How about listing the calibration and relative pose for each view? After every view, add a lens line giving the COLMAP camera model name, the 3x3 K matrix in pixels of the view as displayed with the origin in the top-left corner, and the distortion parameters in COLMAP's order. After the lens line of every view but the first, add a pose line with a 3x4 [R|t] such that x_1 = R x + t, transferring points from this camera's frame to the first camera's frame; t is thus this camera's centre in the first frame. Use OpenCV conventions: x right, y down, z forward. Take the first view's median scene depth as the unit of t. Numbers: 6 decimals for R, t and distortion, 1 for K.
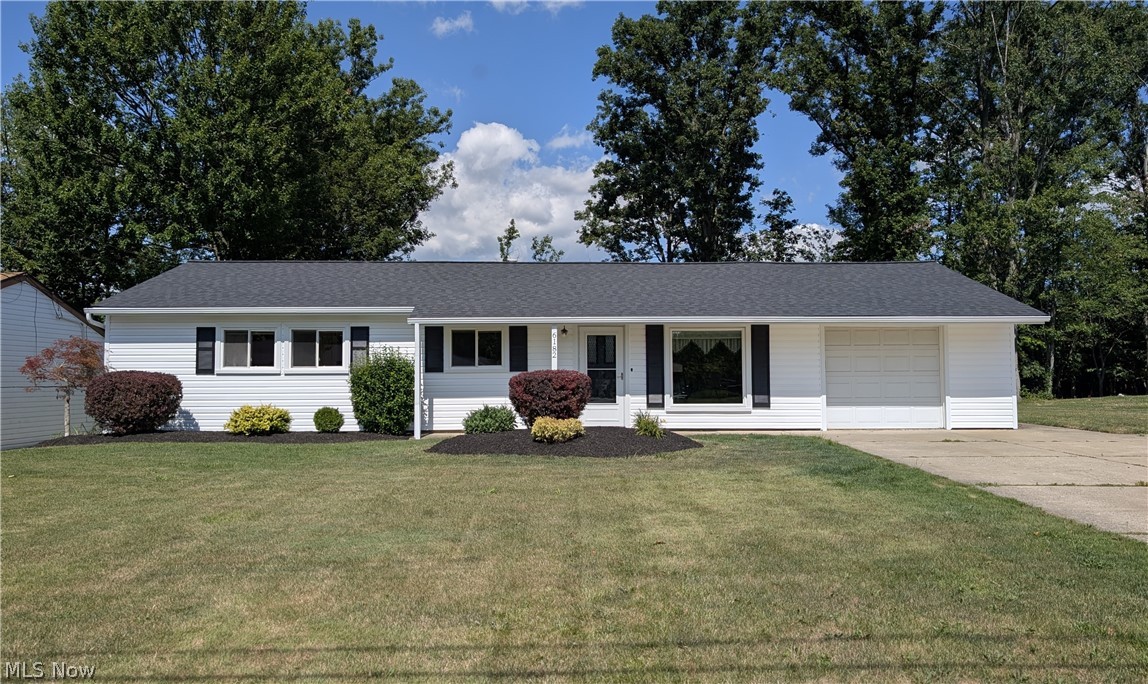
lens RADIAL K [[847.2, 0, 585.9], [0, 847.2, 346.1], [0, 0, 1]] dist [0.031293, -0.001166]
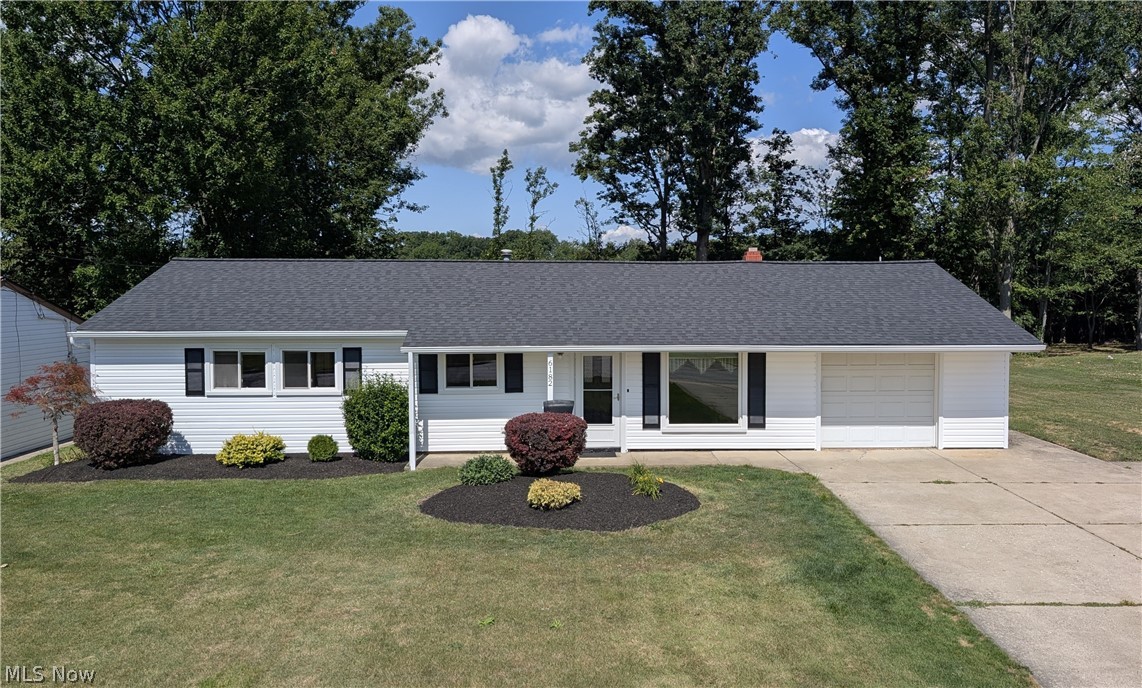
lens RADIAL K [[850.3, 0, 598.1], [0, 850.3, 341.7], [0, 0, 1]] dist [0.030111, -0.005610]
pose [[0.999779, 0.001793, 0.020964, -0.001667], [-0.003833, 0.995215, 0.097634, -0.110731], [-0.020689, -0.097693, 0.995002, 0.010528]]
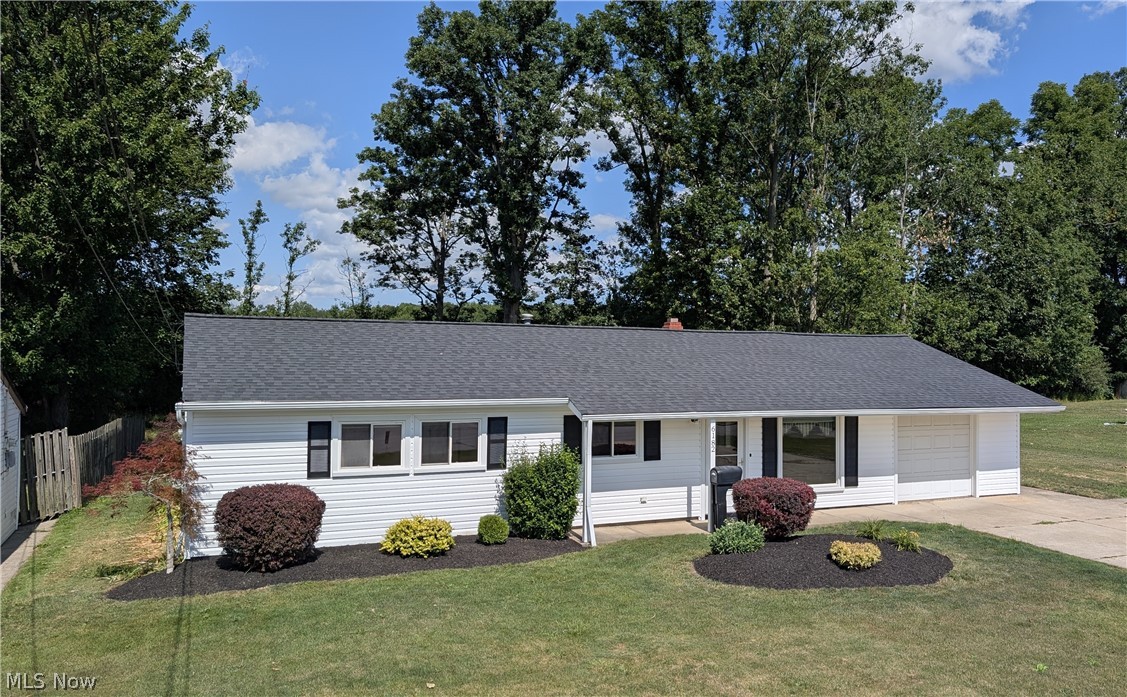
lens RADIAL K [[857.6, 0, 622.3], [0, 857.6, 361.3], [0, 0, 1]] dist [0.007041, 0.003200]
pose [[0.911889, 0.012950, 0.410234, -0.452667], [-0.029447, 0.998991, 0.033922, -0.102345], [-0.409380, -0.043013, 0.911349, 0.103456]]
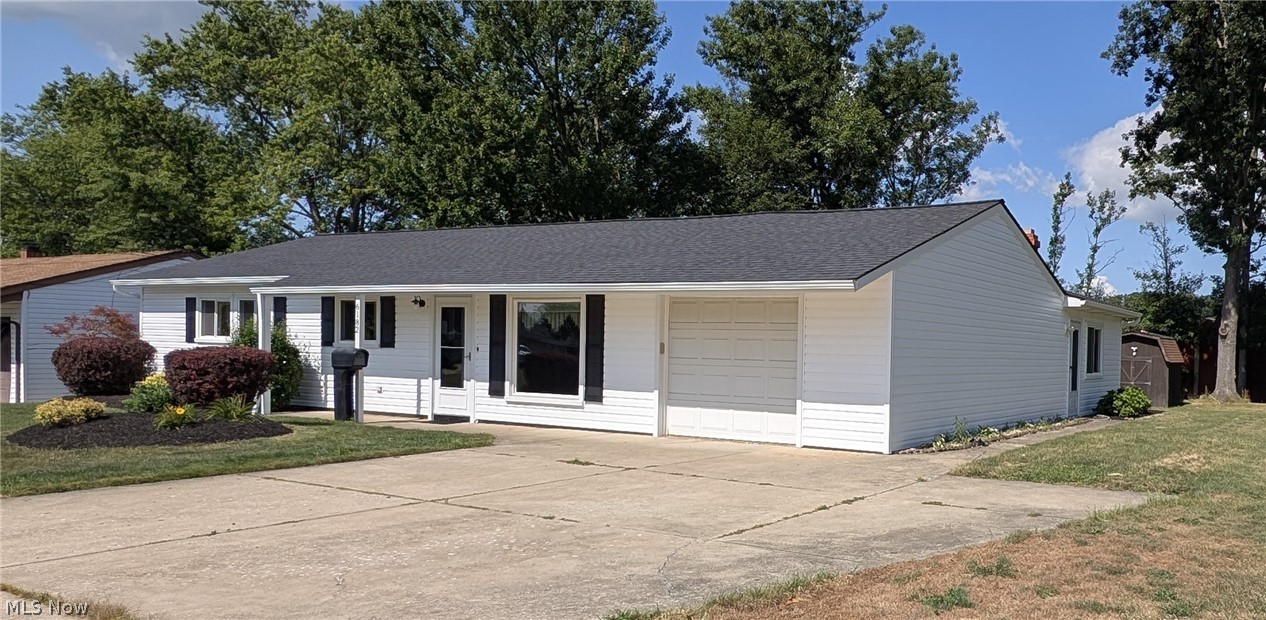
lens RADIAL K [[902.5, 0, 883.8], [0, 902.5, 376.7], [0, 0, 1]] dist [0.007699, -0.008153]
pose [[0.893781, 0.039847, -0.446730, 0.706183], [-0.010753, 0.997663, 0.067475, -0.007762], [0.448375, -0.055504, 0.892121, 0.336319]]
